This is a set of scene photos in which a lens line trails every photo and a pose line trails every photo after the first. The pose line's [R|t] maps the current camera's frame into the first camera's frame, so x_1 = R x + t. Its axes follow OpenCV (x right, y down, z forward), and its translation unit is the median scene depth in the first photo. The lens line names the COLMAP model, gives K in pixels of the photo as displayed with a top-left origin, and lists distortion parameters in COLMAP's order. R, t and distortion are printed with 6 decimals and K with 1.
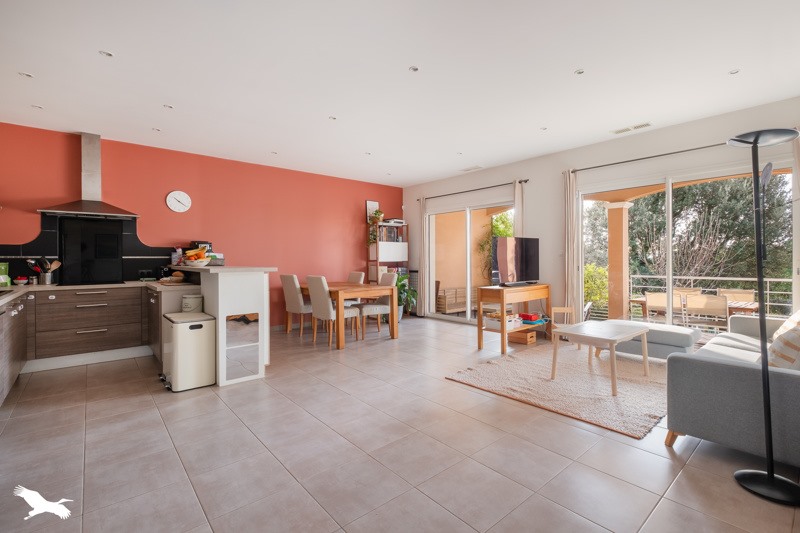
lens RADIAL K [[361.1, 0, 397.7], [0, 361.1, 263.8], [0, 0, 1]] dist [-0.003396, -0.000438]
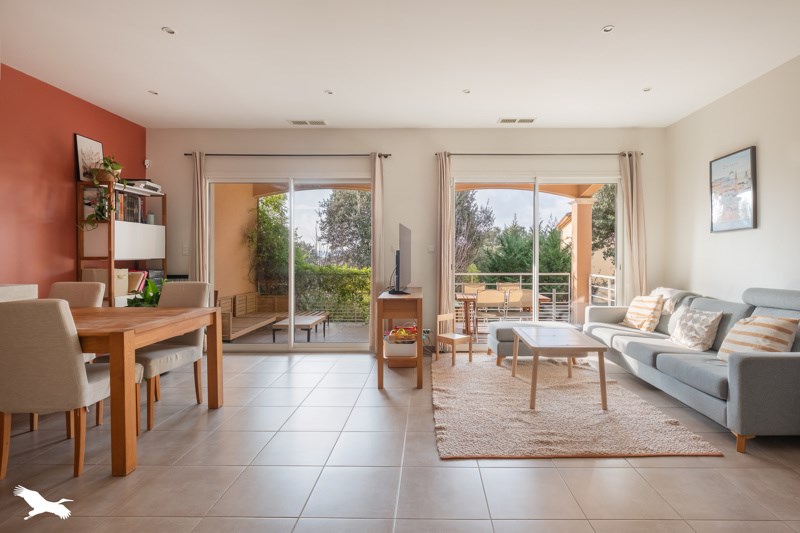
lens RADIAL K [[392.9, 0, 385.9], [0, 392.9, 255.7], [0, 0, 1]] dist [-0.004002, -0.000370]
pose [[0.652746, 0.006809, 0.757546, -0.221185], [0.005250, 0.999895, -0.013511, -0.002166], [-0.757559, 0.012796, 0.652642, 0.349995]]
